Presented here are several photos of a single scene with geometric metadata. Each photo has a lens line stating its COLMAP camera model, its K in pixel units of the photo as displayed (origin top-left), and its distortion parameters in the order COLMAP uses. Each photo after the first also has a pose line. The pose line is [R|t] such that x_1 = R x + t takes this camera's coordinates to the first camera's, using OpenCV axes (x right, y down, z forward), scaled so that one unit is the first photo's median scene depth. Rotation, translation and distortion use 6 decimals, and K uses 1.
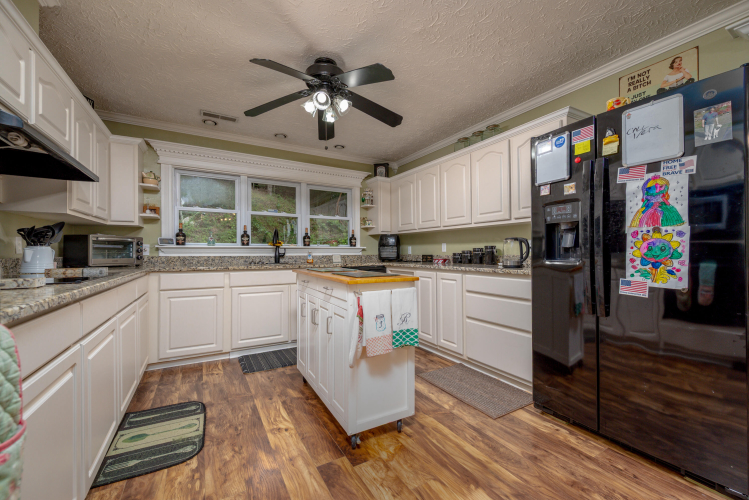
lens RADIAL K [[300.6, 0, 374.5], [0, 300.6, 250.0], [0, 0, 1]] dist [-0.001369, -0.000204]
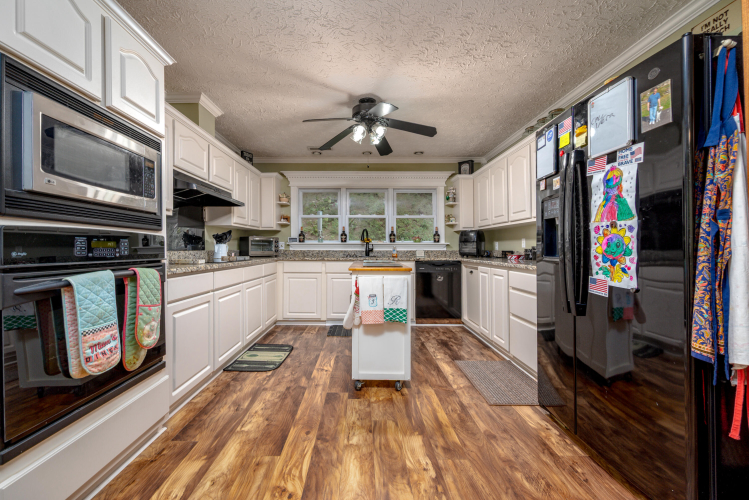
lens RADIAL K [[300.8, 0, 358.3], [0, 300.8, 245.6], [0, 0, 1]] dist [-0.000006, -0.000075]
pose [[0.860484, -0.000645, -0.509476, 0.550287], [0.001053, 0.999999, 0.000511, -0.002497], [0.509476, -0.000976, 0.860485, -0.155975]]
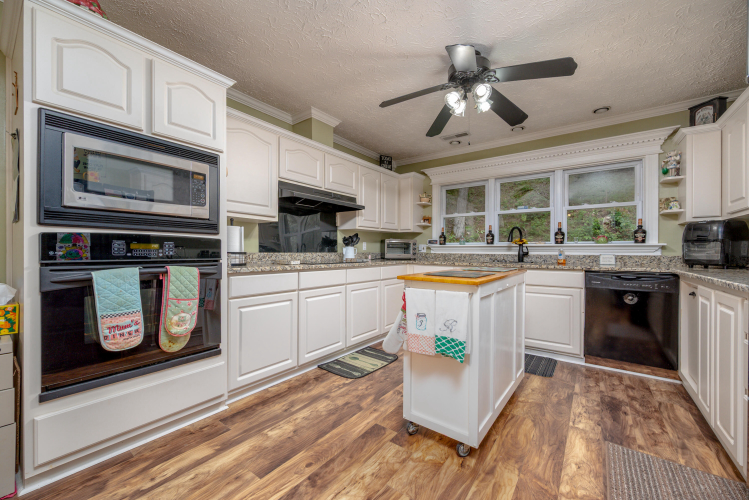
lens RADIAL K [[294.3, 0, 375.6], [0, 294.3, 252.8], [0, 0, 1]] dist [-0.000777, 0.000017]
pose [[0.396239, 0.011280, -0.918078, 0.719894], [0.001008, 0.999919, 0.012721, 0.003638], [0.918147, -0.005966, 0.396196, 0.412779]]
